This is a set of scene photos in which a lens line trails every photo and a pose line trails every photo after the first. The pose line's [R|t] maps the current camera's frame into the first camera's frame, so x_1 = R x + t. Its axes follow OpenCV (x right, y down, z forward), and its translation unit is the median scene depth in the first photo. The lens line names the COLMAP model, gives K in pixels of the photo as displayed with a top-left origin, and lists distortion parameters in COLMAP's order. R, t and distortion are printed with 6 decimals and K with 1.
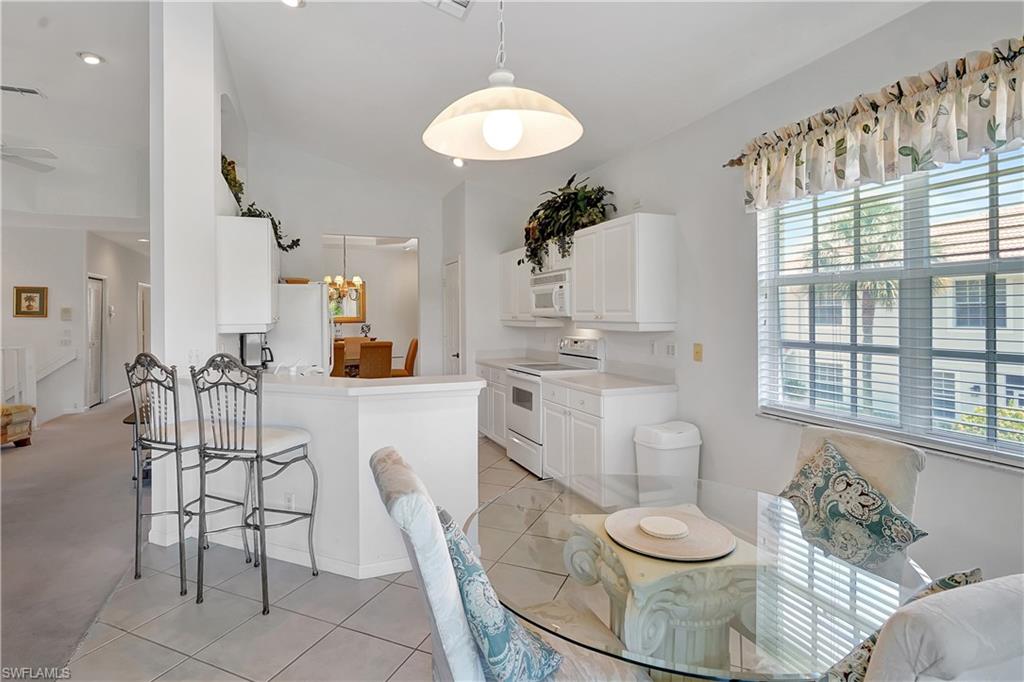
lens RADIAL K [[512.8, 0, 508.9], [0, 512.8, 314.3], [0, 0, 1]] dist [-0.021915, 0.006994]
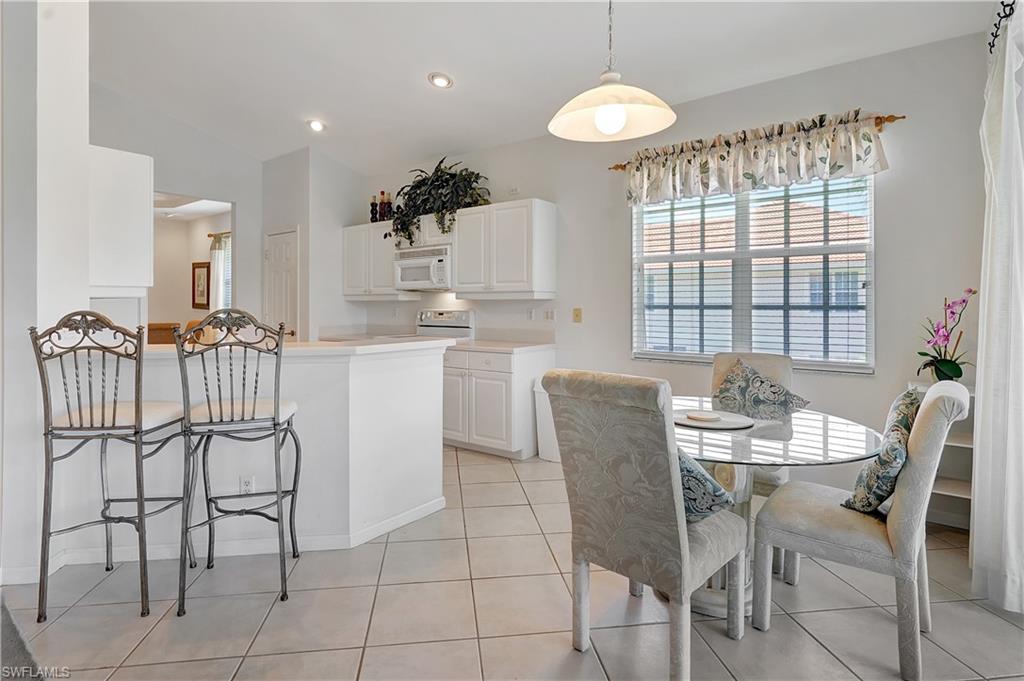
lens RADIAL K [[507.2, 0, 506.0], [0, 507.2, 305.1], [0, 0, 1]] dist [-0.026968, -0.000296]
pose [[0.858434, 0.001688, 0.512922, -0.539933], [-0.002664, 0.999996, 0.001168, 0.063028], [-0.512917, -0.002369, 0.858435, 0.042310]]
